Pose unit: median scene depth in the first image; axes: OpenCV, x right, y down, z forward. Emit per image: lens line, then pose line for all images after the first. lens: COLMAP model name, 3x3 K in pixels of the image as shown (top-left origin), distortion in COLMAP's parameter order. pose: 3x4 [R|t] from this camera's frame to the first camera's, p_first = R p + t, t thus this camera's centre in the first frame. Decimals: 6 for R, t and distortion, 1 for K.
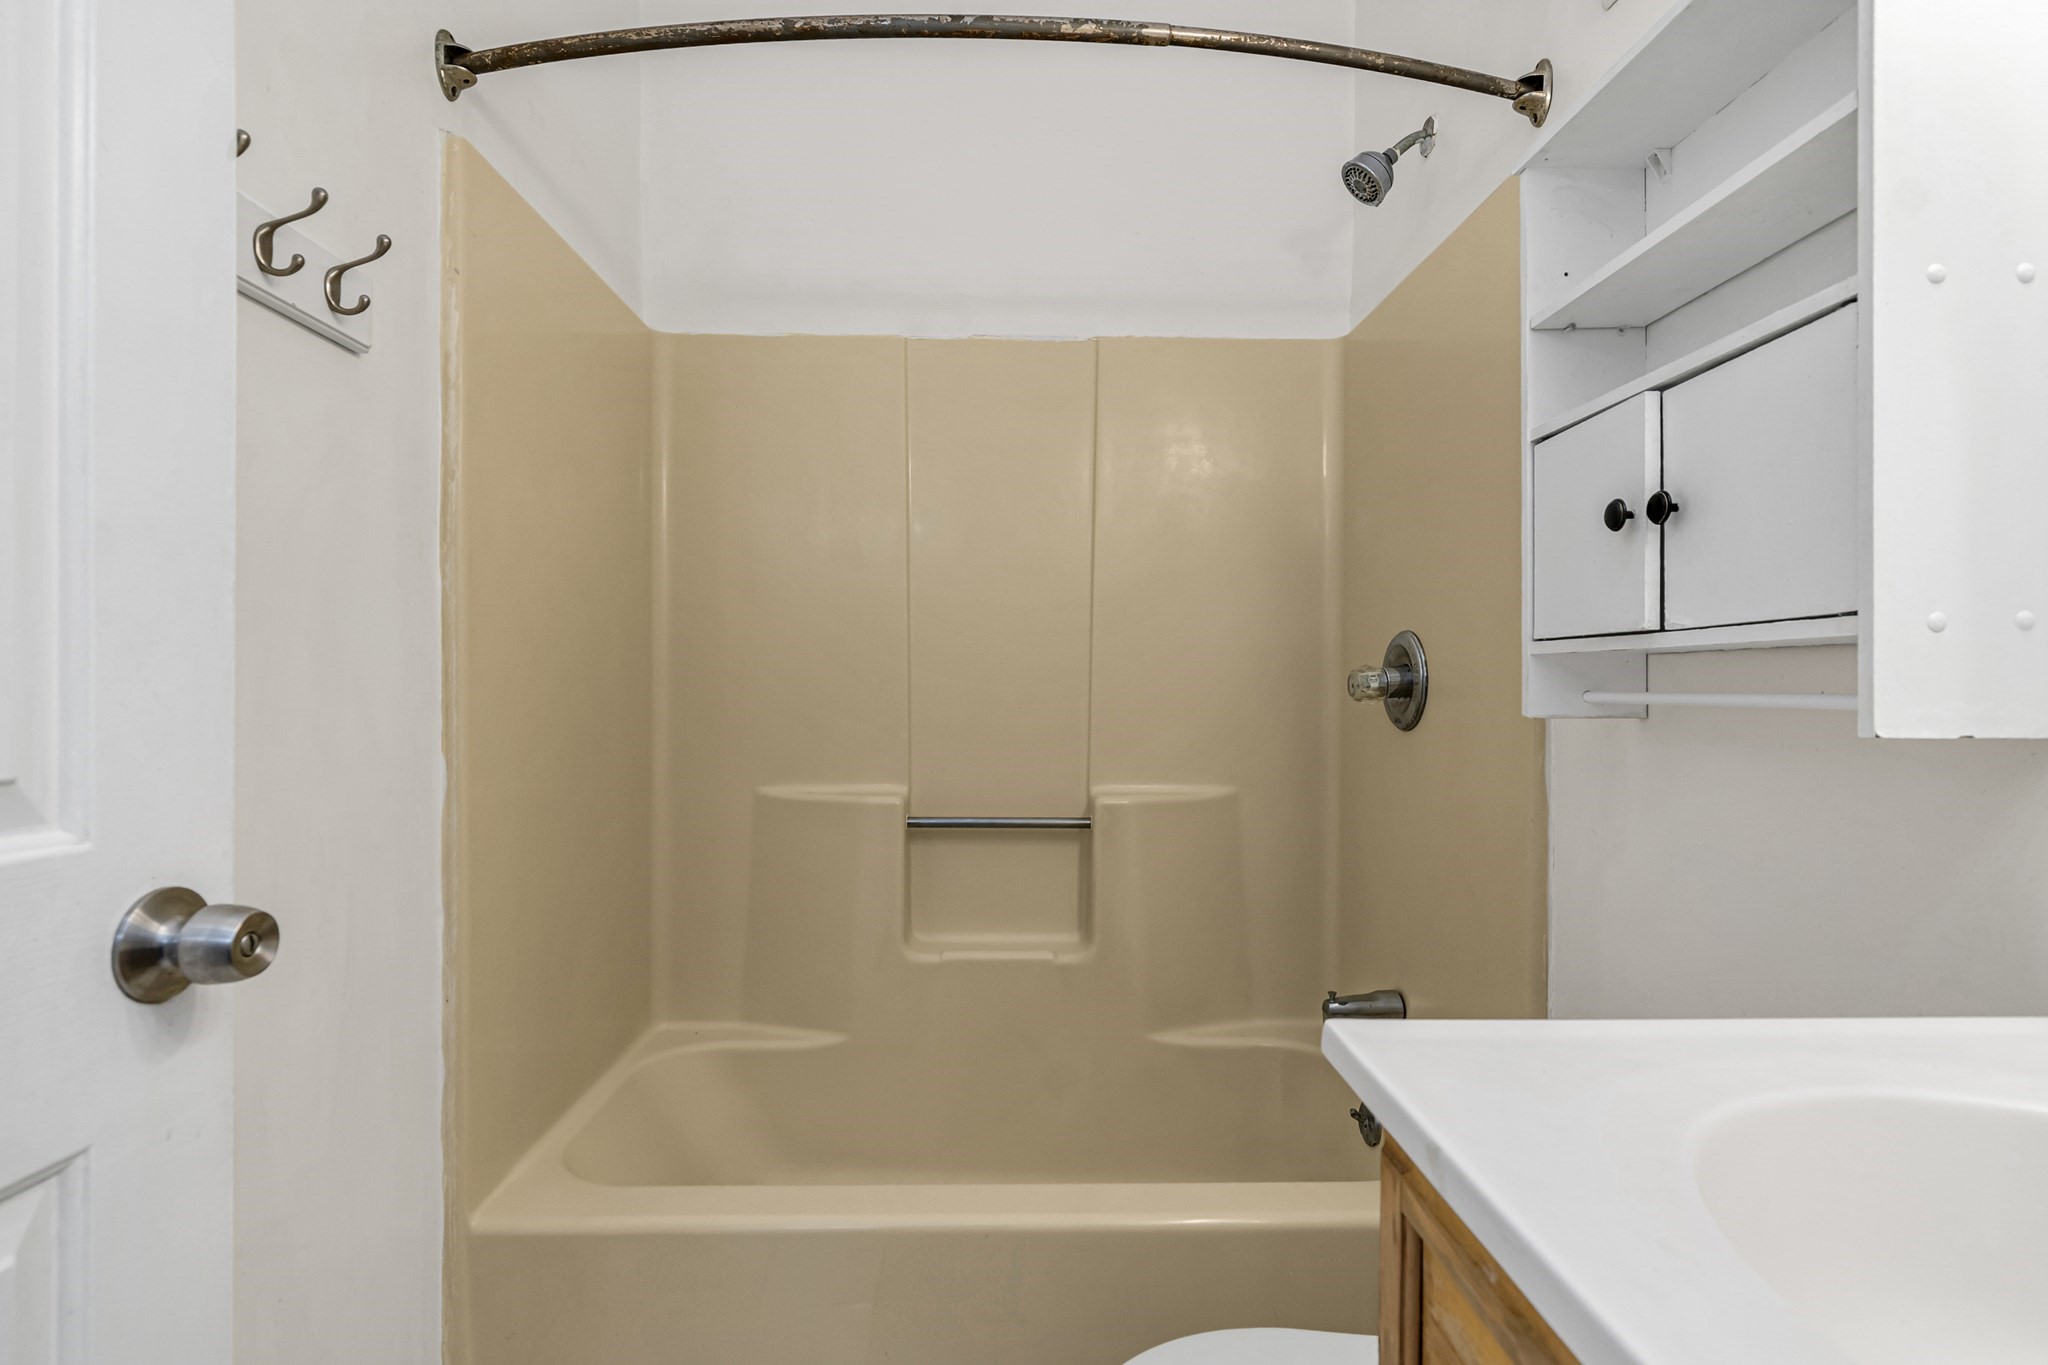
lens RADIAL K [[1015.3, 0, 1020.7], [0, 1015.3, 686.6], [0, 0, 1]] dist [-0.002646, 0.001317]
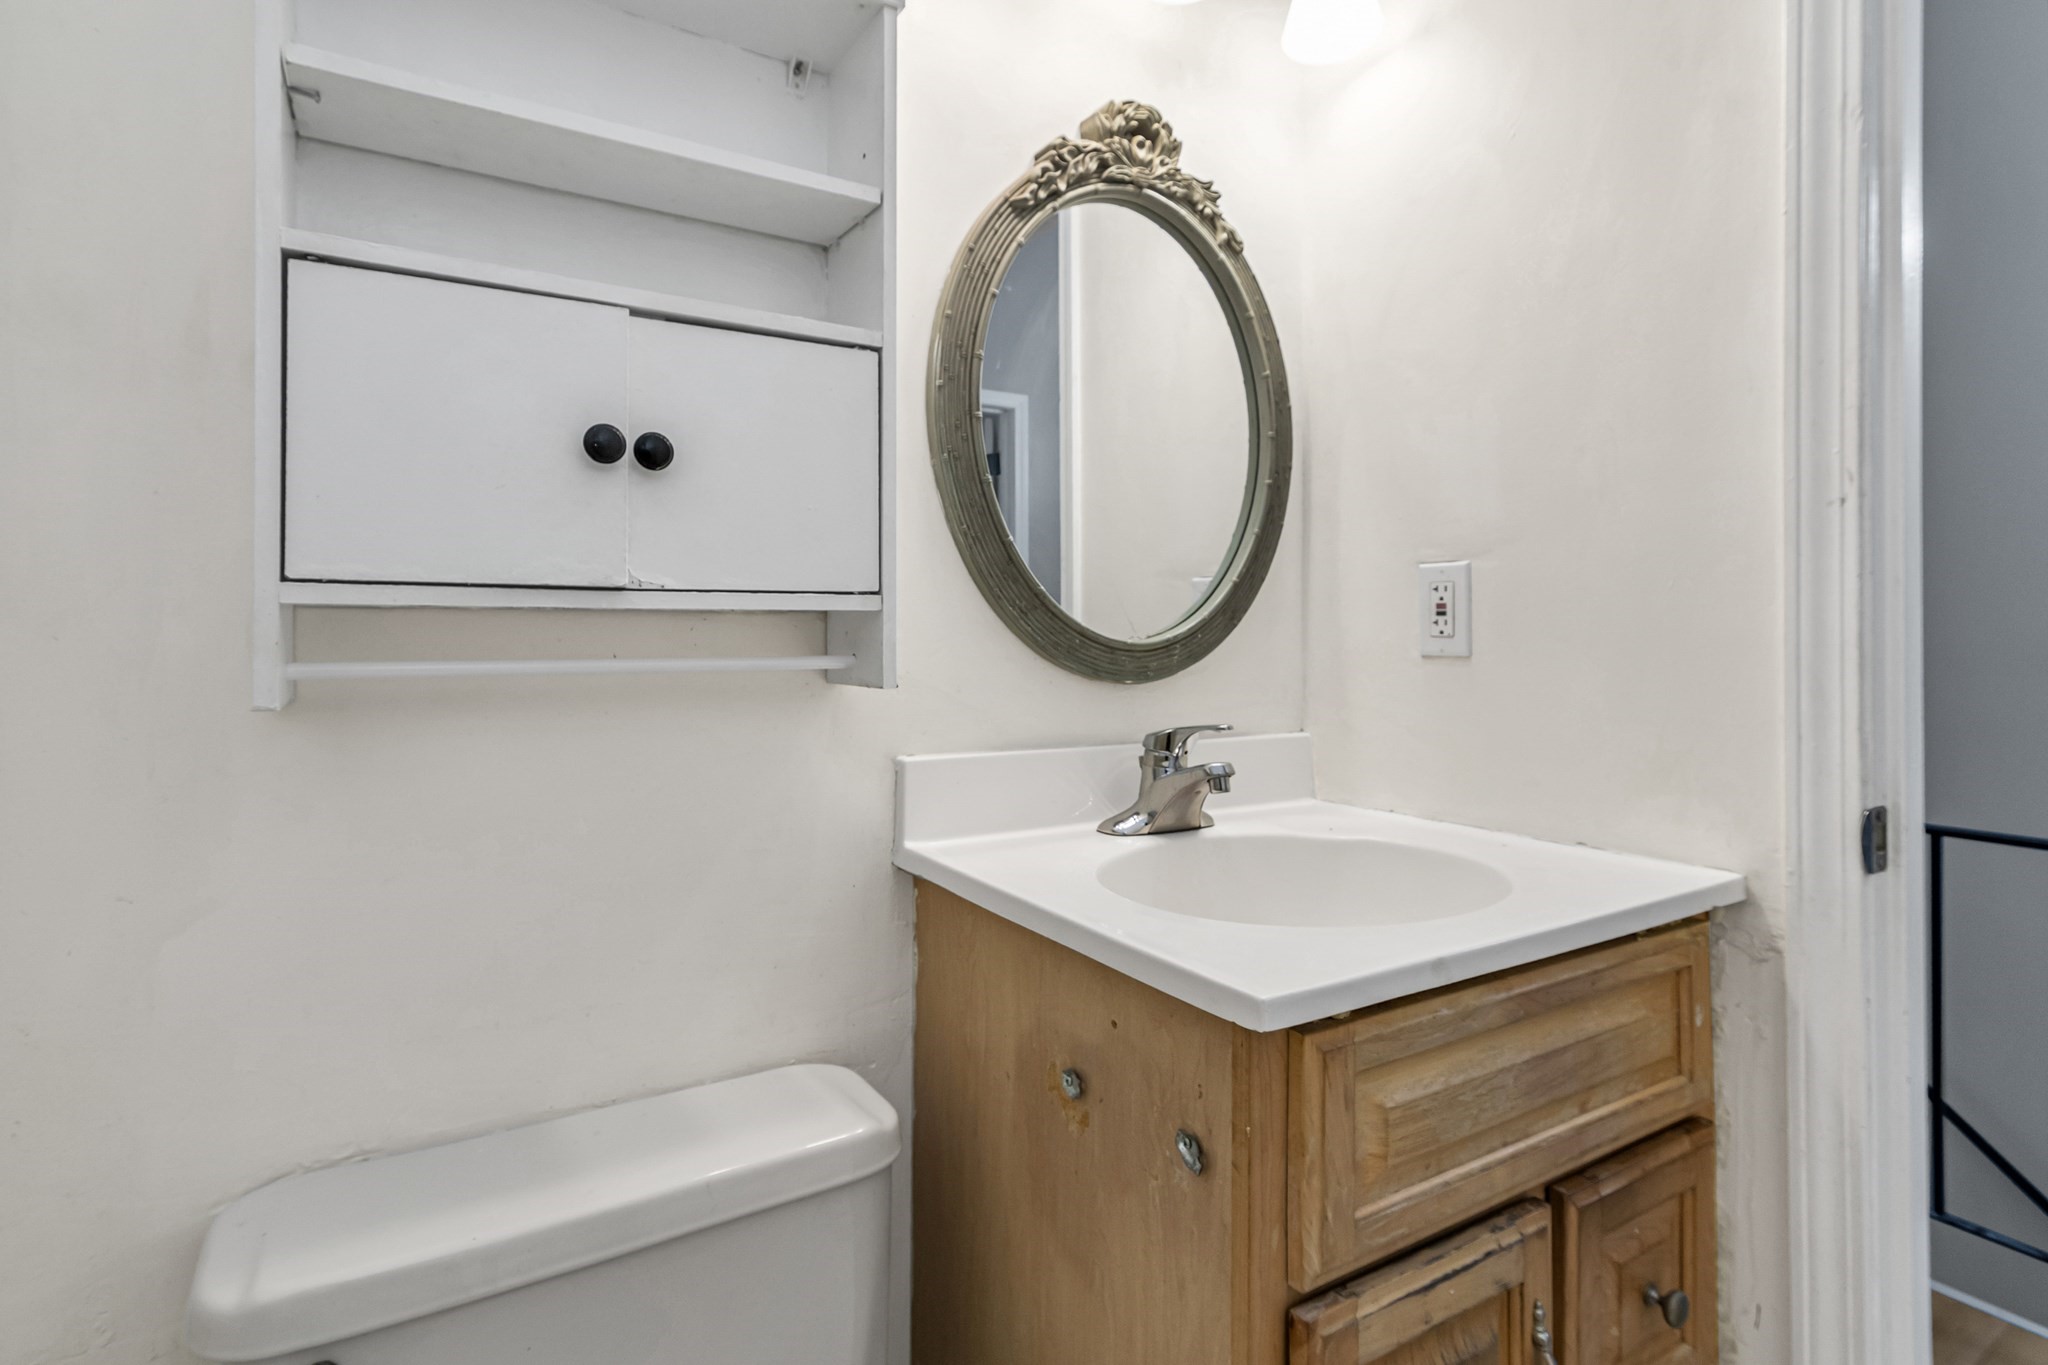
lens RADIAL K [[1015.3, 0, 951.9], [0, 1015.3, 633.6], [0, 0, 1]] dist [-0.002646, 0.001317]
pose [[-0.487755, 0.002046, 0.872978, -0.139310], [0.003389, 0.999994, -0.000450, -0.008029], [-0.872974, 0.002739, -0.487759, 0.618011]]
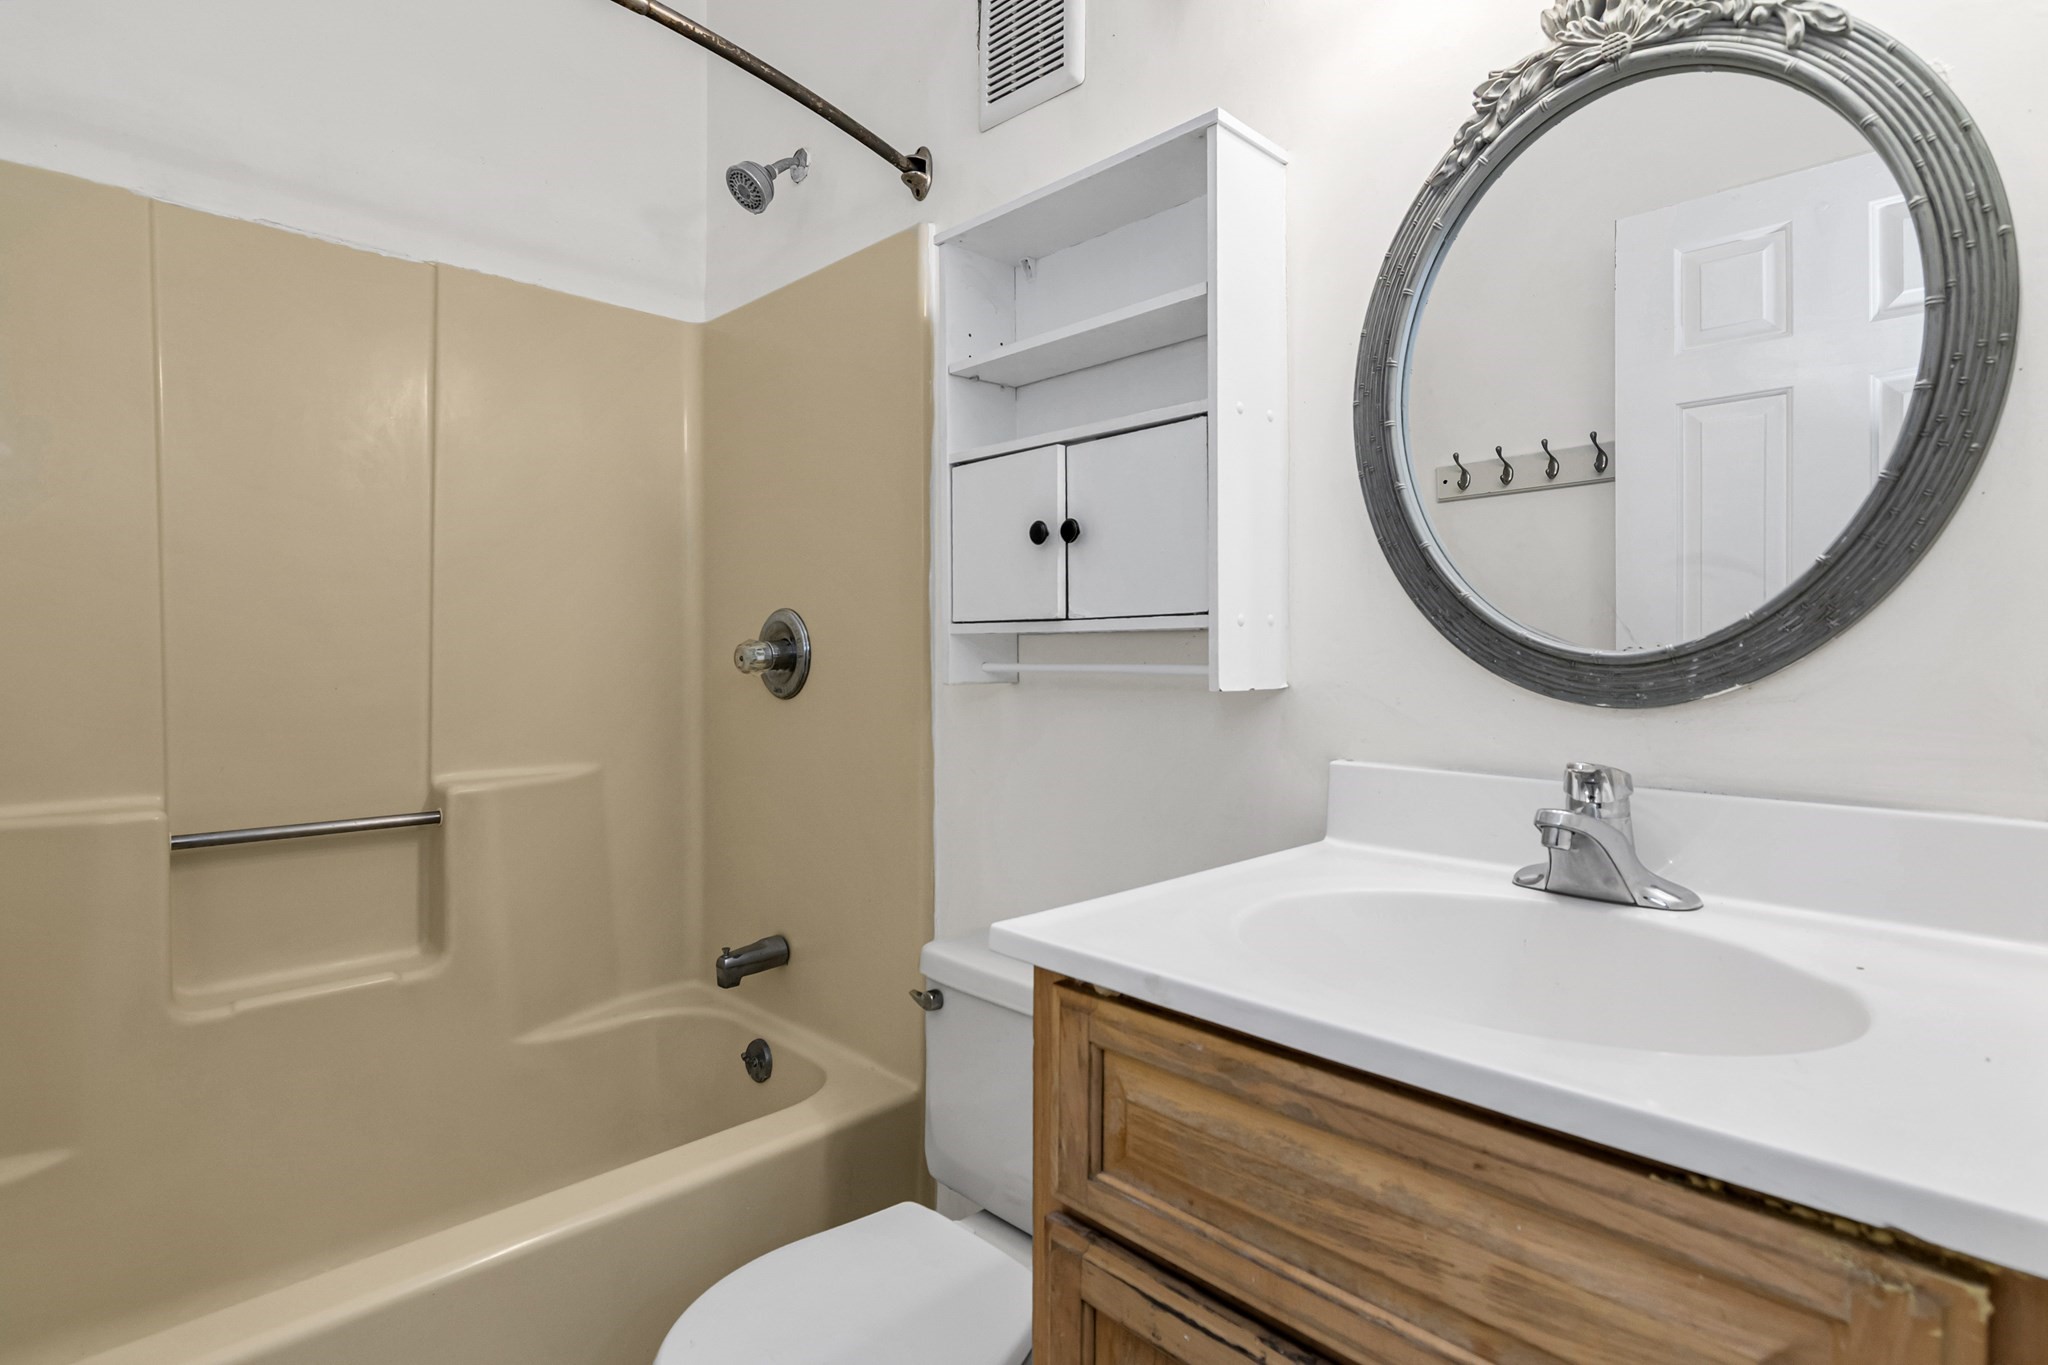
lens RADIAL K [[1015.3, 0, 1027.0], [0, 1015.3, 665.6], [0, 0, 1]] dist [-0.002646, 0.001317]
pose [[0.730021, -0.012204, 0.683316, -0.185904], [0.006155, 0.999917, 0.011283, -0.003991], [-0.683397, -0.004031, 0.730036, 0.013683]]
